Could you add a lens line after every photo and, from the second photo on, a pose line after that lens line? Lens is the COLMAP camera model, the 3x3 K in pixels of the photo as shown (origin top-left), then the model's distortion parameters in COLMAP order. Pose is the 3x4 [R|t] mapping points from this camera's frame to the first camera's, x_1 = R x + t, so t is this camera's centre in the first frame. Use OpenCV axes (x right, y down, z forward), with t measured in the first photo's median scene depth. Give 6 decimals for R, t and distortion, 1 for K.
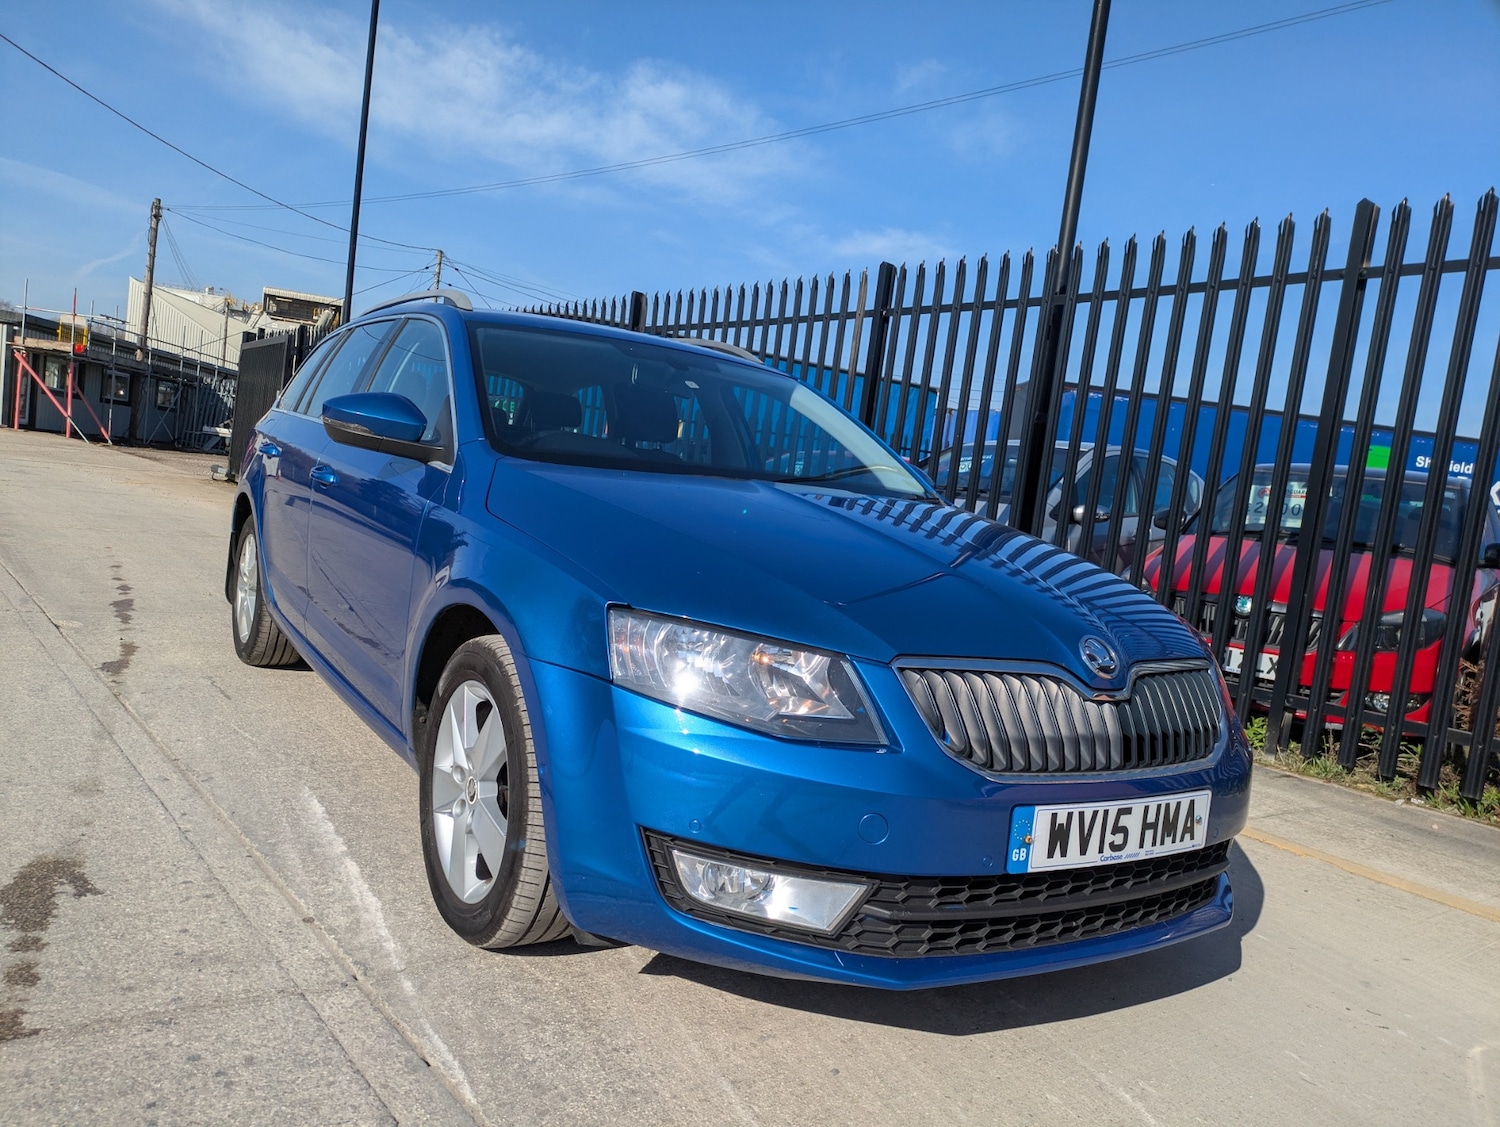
lens RADIAL K [[1109.8, 0, 744.9], [0, 1109.8, 602.7], [0, 0, 1]] dist [0.062562, -0.081352]
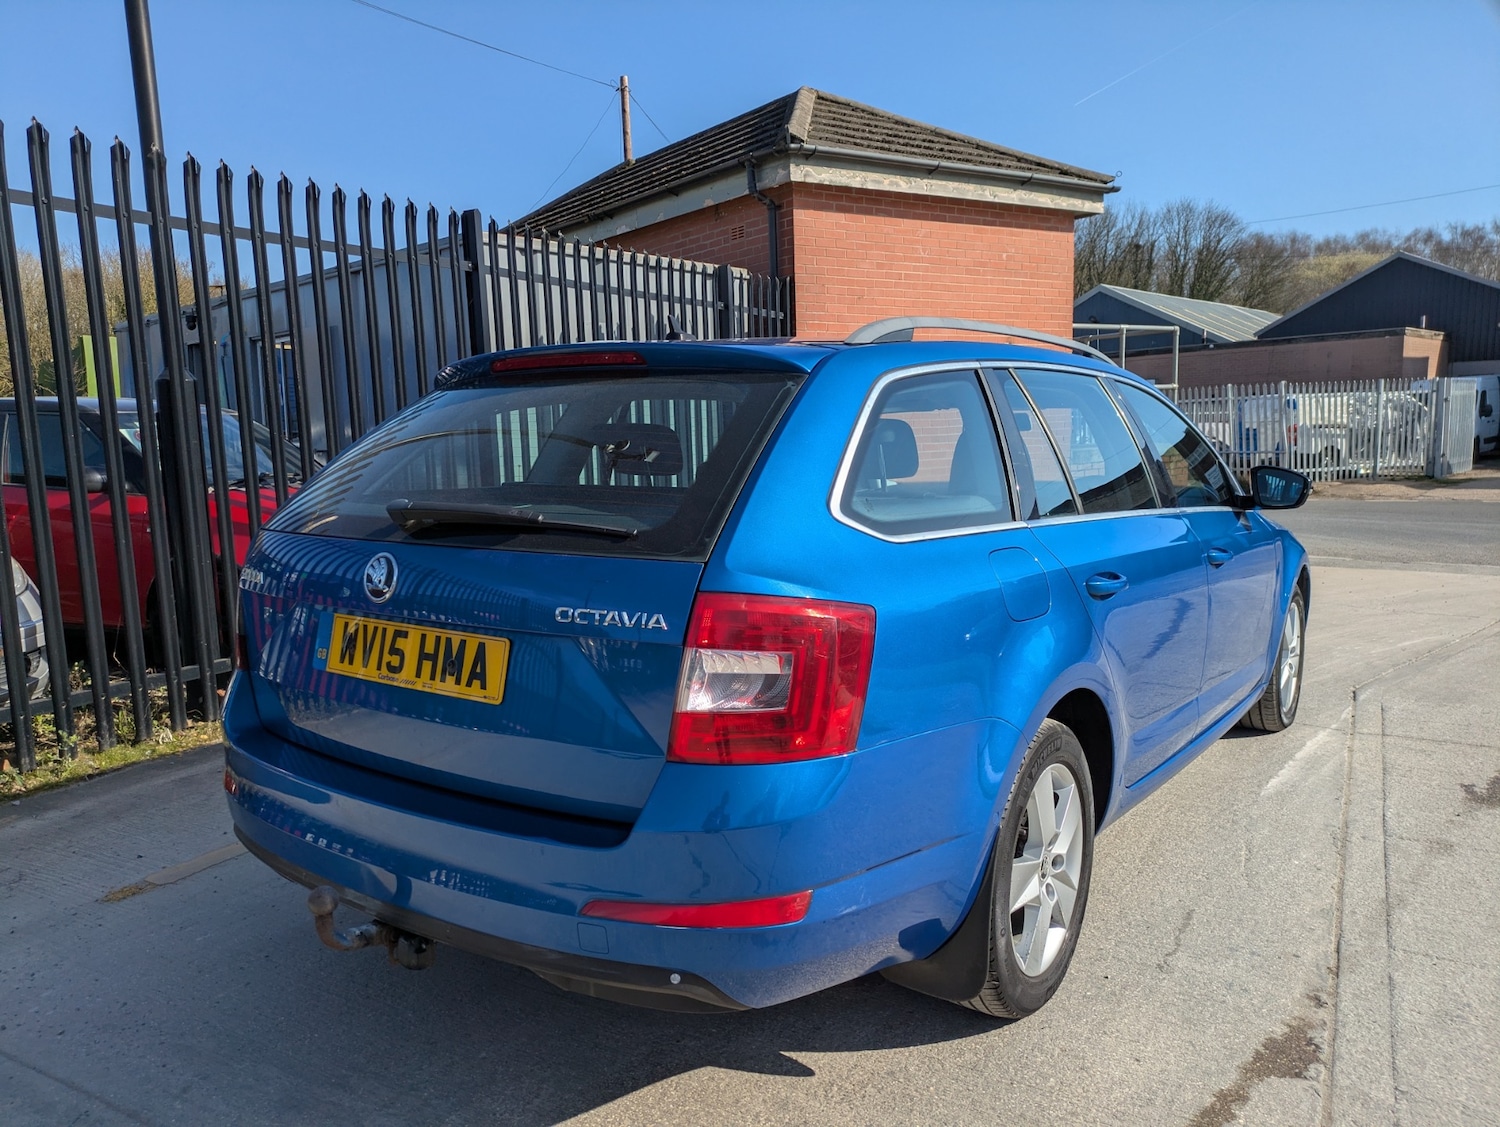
lens RADIAL K [[1100.4, 0, 711.5], [0, 1100.4, 573.0], [0, 0, 1]] dist [0.026879, -0.008974]
pose [[-0.354295, -0.222443, 0.908292, -1.652675], [0.077734, 0.960929, 0.265656, -0.589733], [-0.931897, 0.164726, -0.323161, 2.577612]]
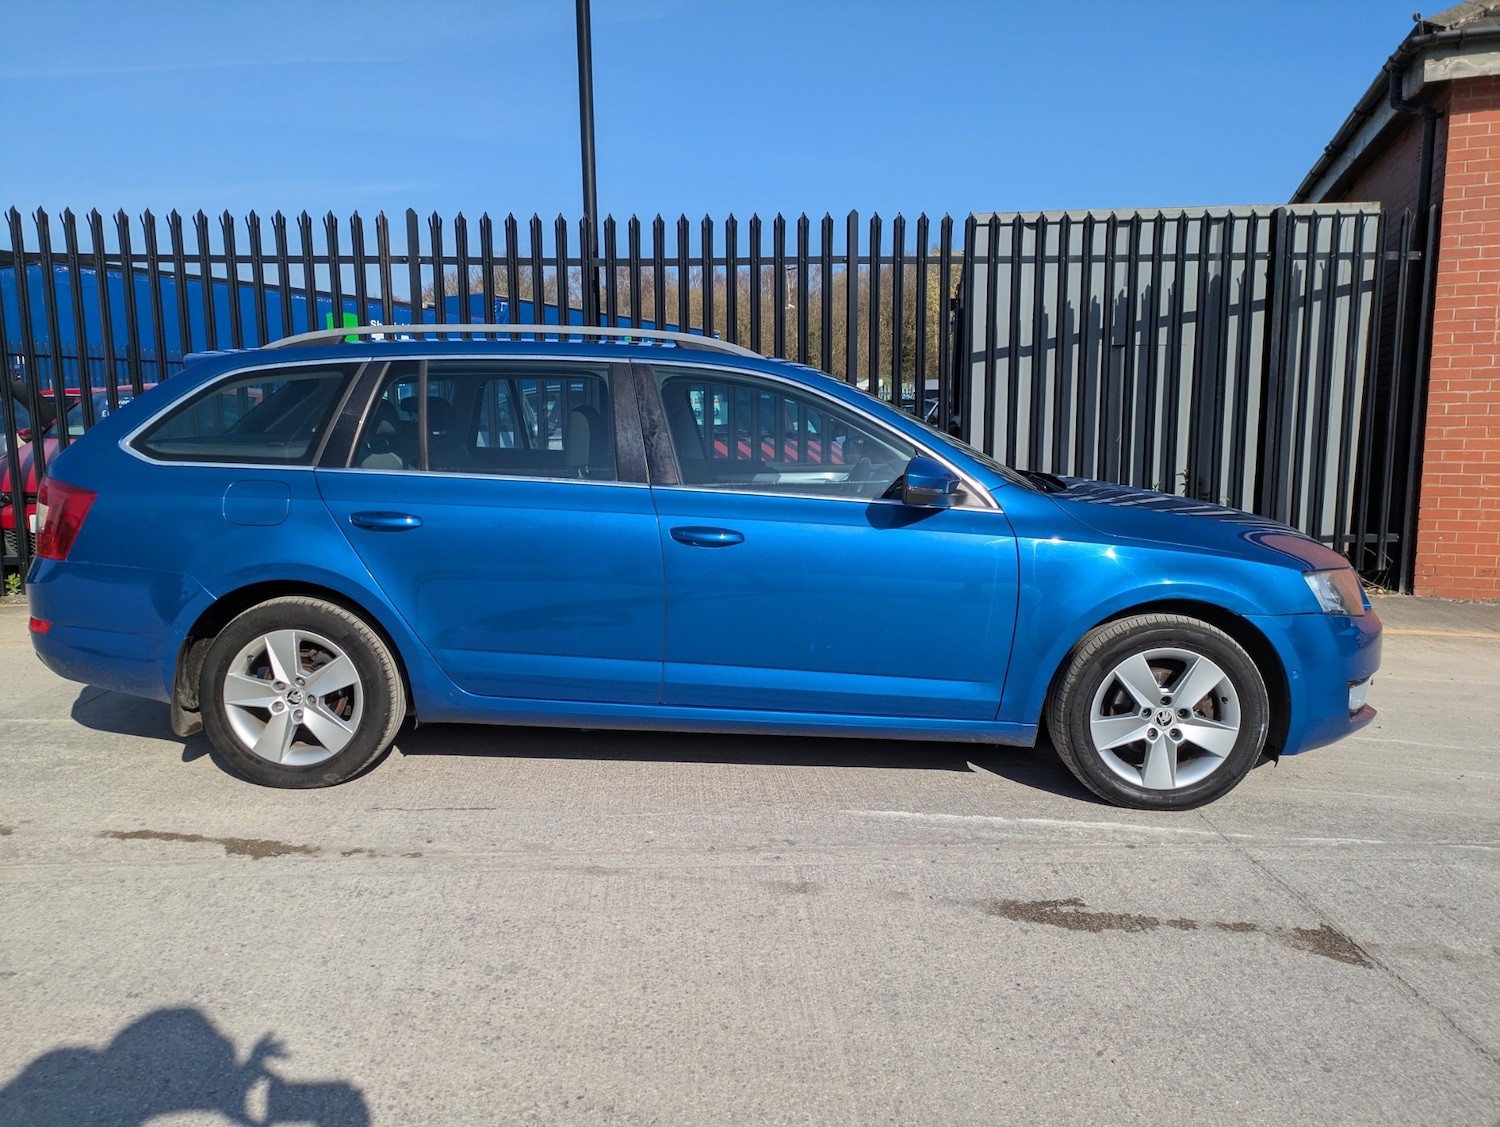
lens RADIAL K [[1092.2, 0, 719.1], [0, 1092.2, 558.0], [0, 0, 1]] dist [0.065860, -0.062653]
pose [[0.570217, -0.224369, 0.790260, -1.723284], [0.147580, 0.974307, 0.170137, -0.391116], [-0.808129, 0.019611, 0.588679, 0.595466]]
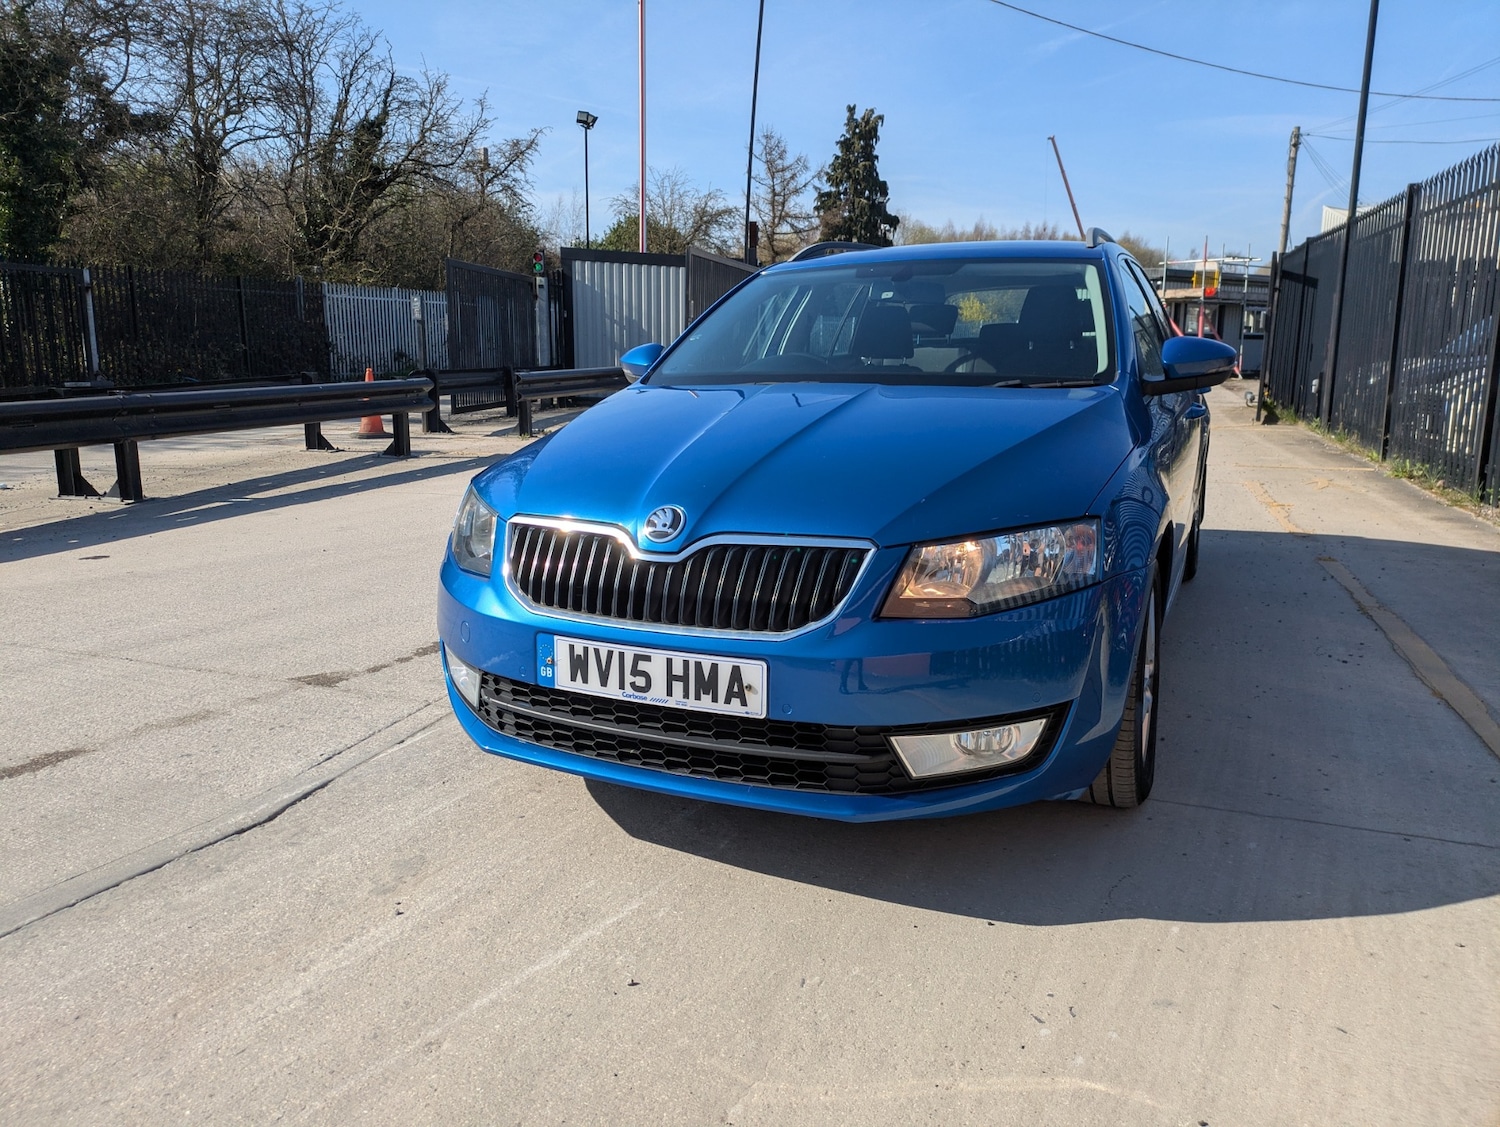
lens RADIAL K [[1075.5, 0, 685.1], [0, 1075.5, 566.1], [0, 0, 1]] dist [0.087365, -0.058096]
pose [[0.524723, 0.055218, -0.849480, 1.072575], [-0.029224, 0.998474, 0.046851, 0.035152], [0.850771, 0.000241, 0.525537, 0.389146]]
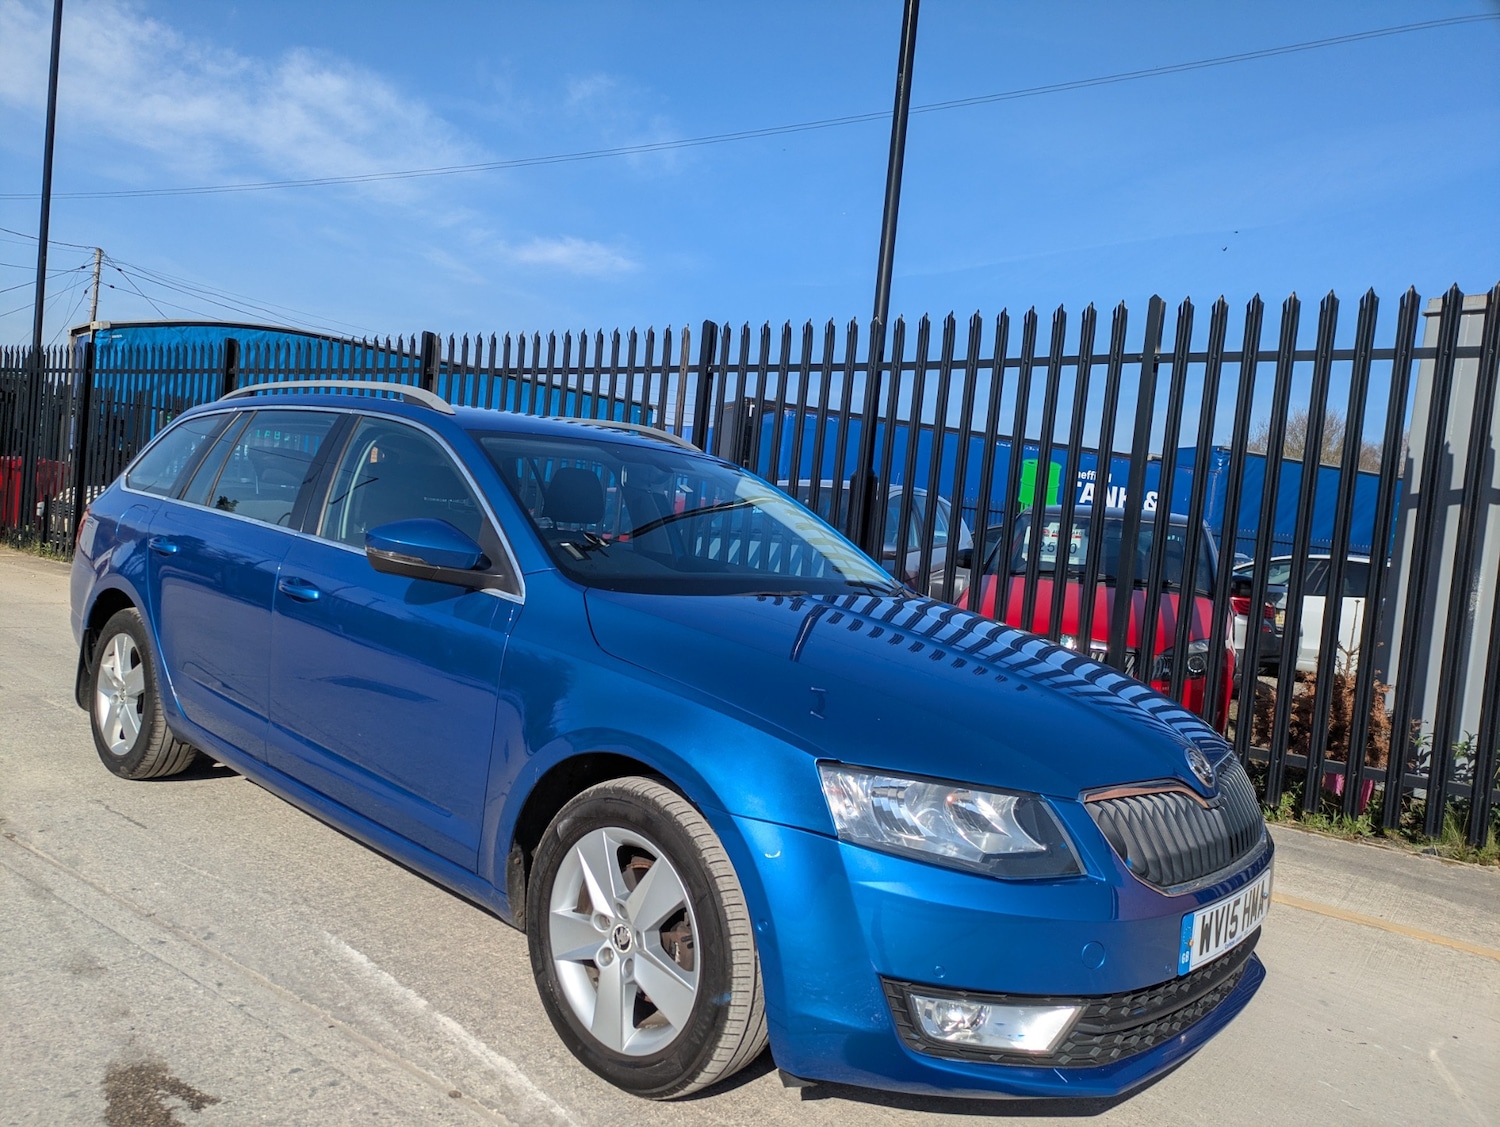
lens RADIAL K [[1101.9, 0, 731.2], [0, 1101.9, 577.3], [0, 0, 1]] dist [0.064012, -0.056033]
pose [[0.964882, -0.035321, 0.260299, -0.397545], [0.041943, 0.998921, -0.019929, -0.135411], [-0.259315, 0.030147, 0.965322, -0.007041]]
